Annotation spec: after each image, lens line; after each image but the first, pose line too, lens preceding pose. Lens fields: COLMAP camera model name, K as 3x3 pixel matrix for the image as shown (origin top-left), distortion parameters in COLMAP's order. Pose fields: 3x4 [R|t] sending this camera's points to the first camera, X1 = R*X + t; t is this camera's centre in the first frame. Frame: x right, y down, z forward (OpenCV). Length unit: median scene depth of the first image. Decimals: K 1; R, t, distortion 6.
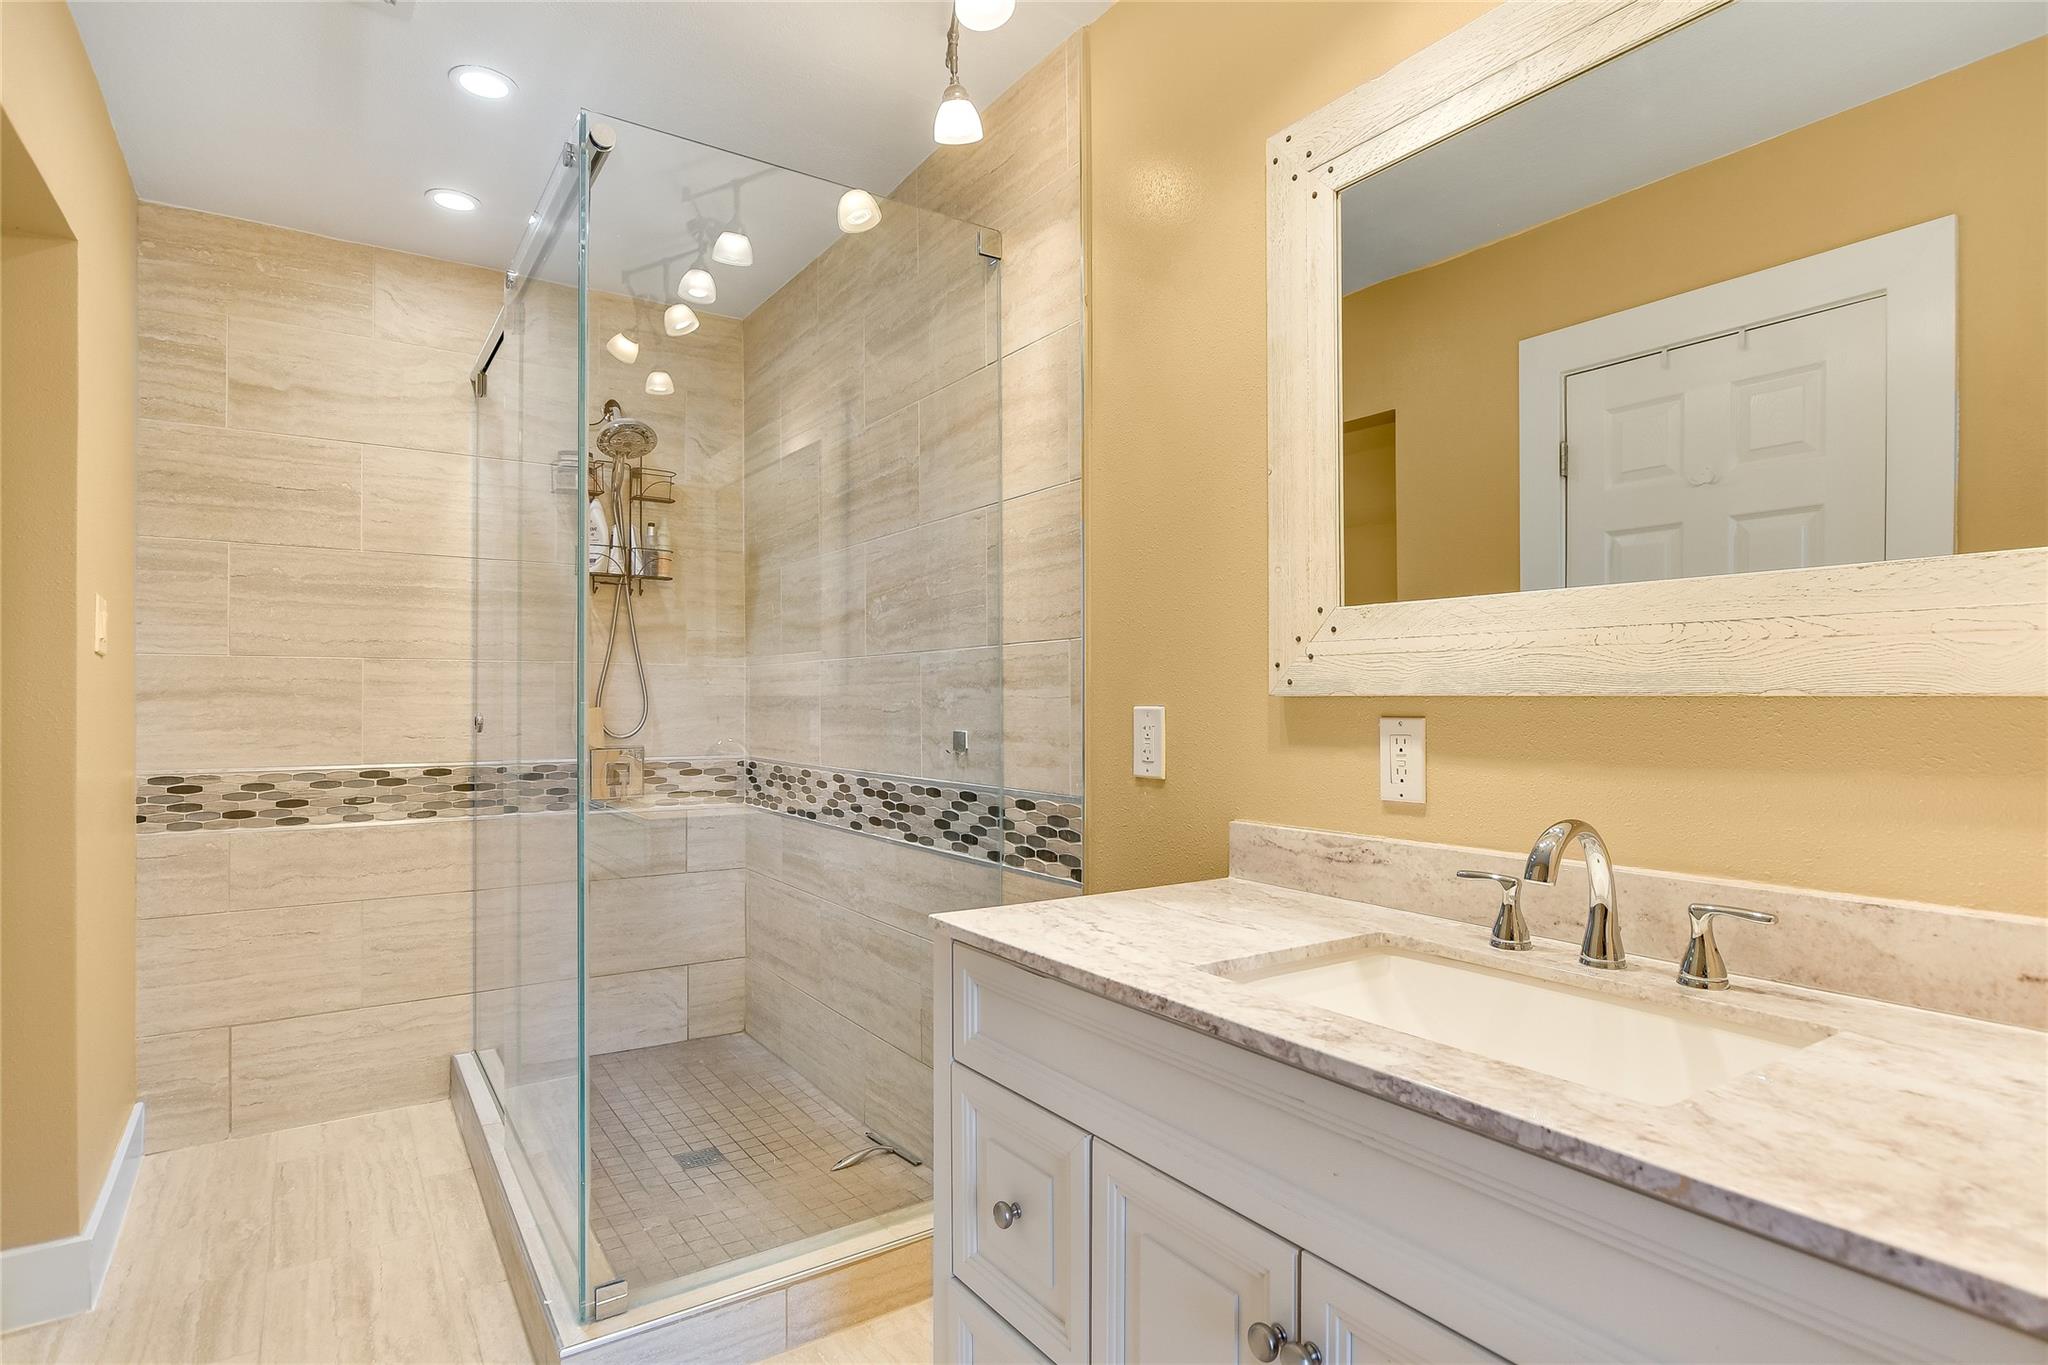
lens RADIAL K [[1128.4, 0, 1058.7], [0, 1128.4, 690.4], [0, 0, 1]] dist [0.000671, 0.000426]
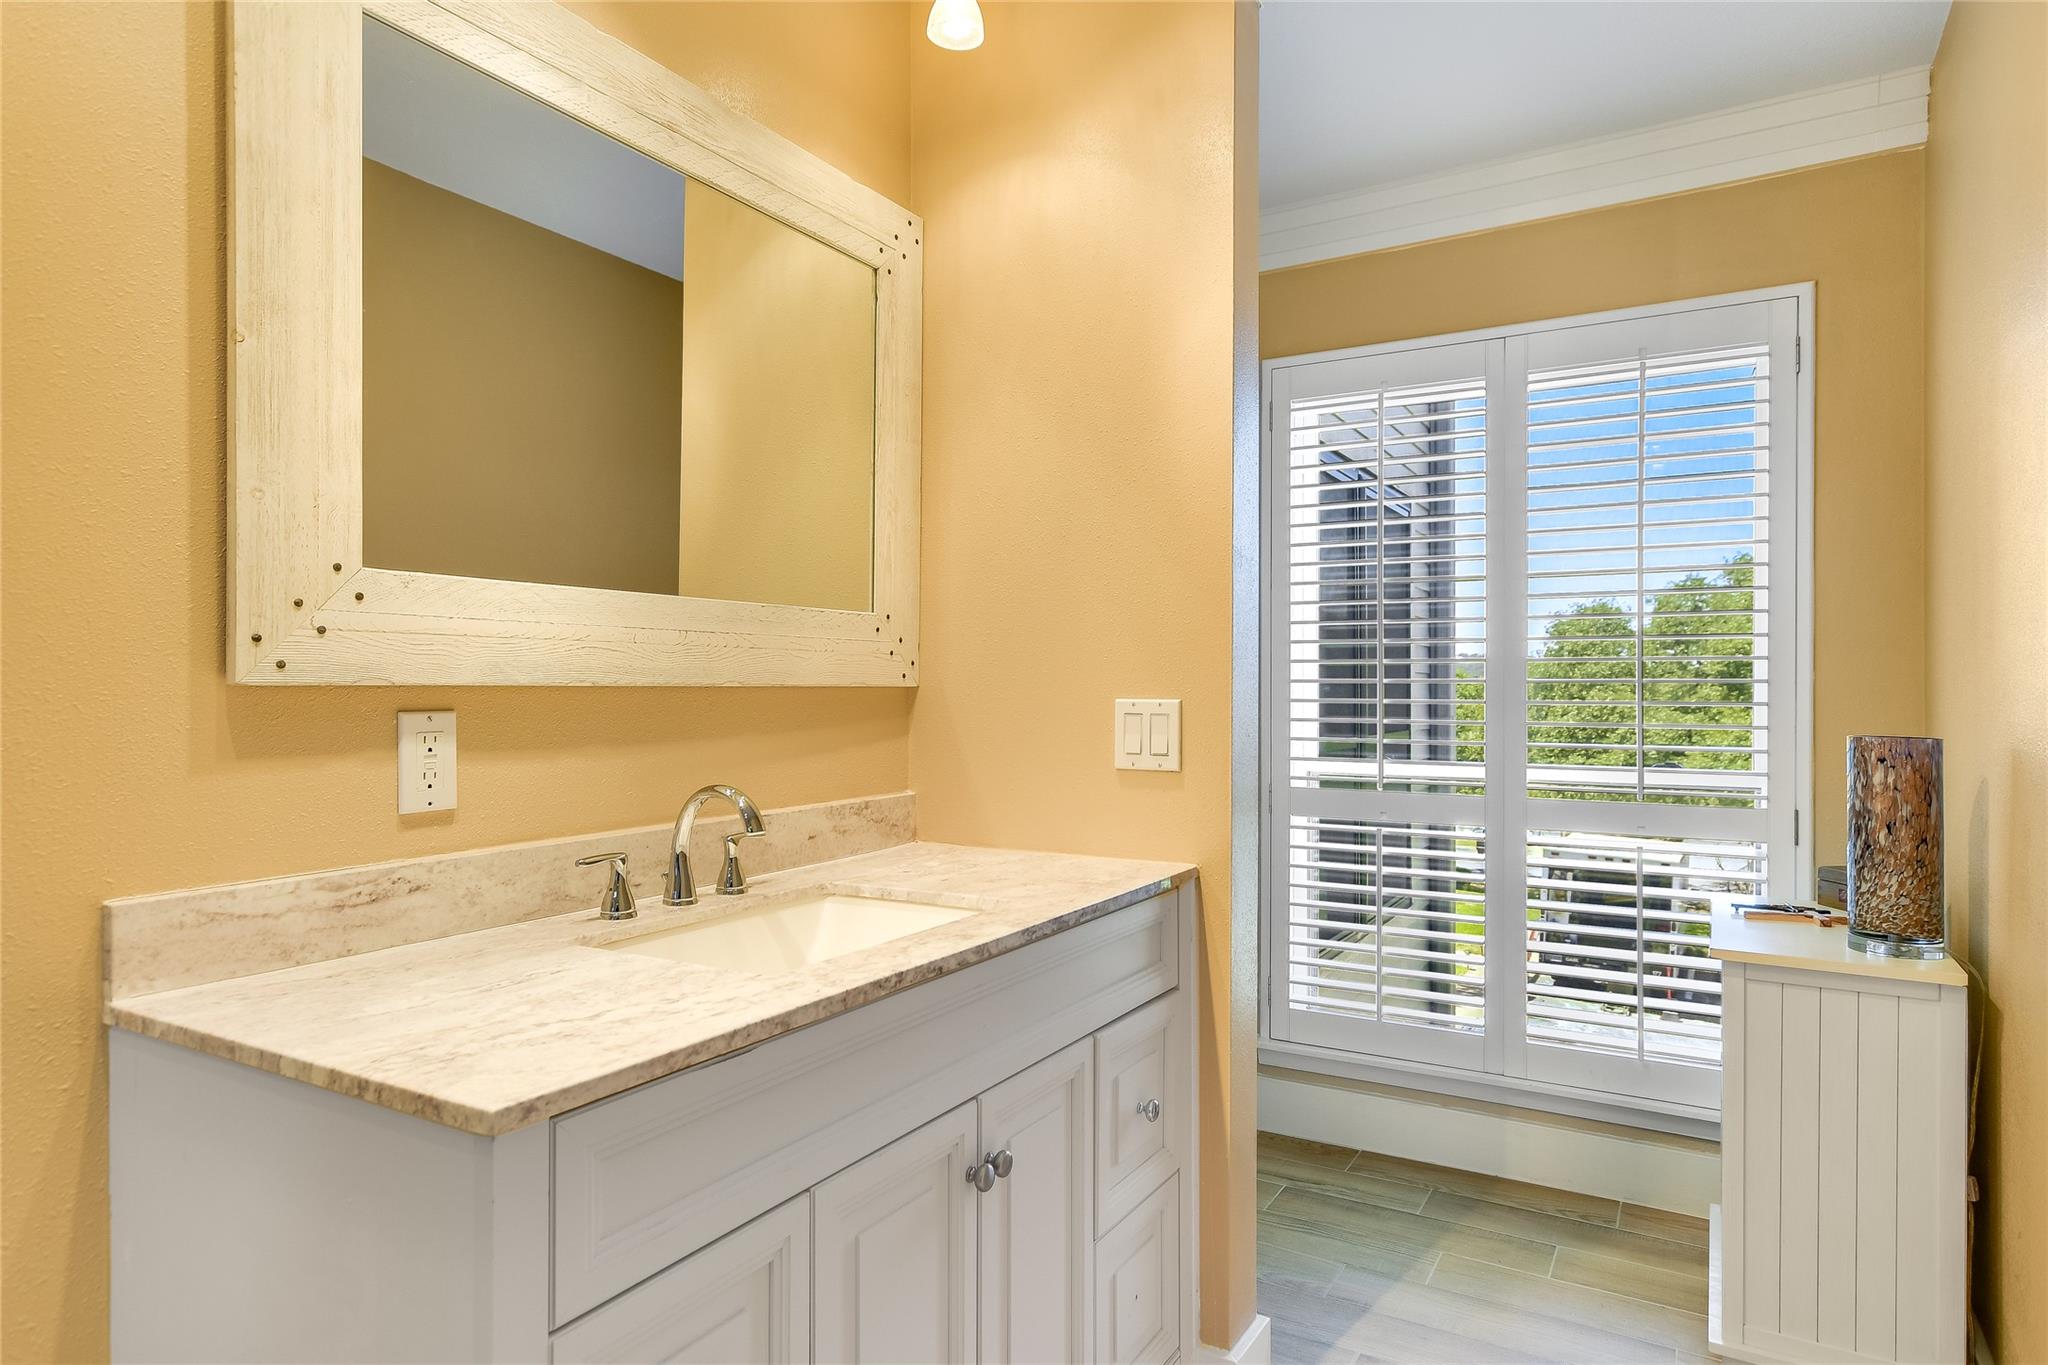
lens RADIAL K [[1128.4, 0, 1058.7], [0, 1128.4, 690.4], [0, 0, 1]] dist [0.000671, 0.000426]
pose [[-0.432386, -0.003566, 0.901682, -0.686562], [-0.007283, 0.999973, 0.000462, 0.004928], [-0.901659, -0.006367, -0.432401, 0.983298]]
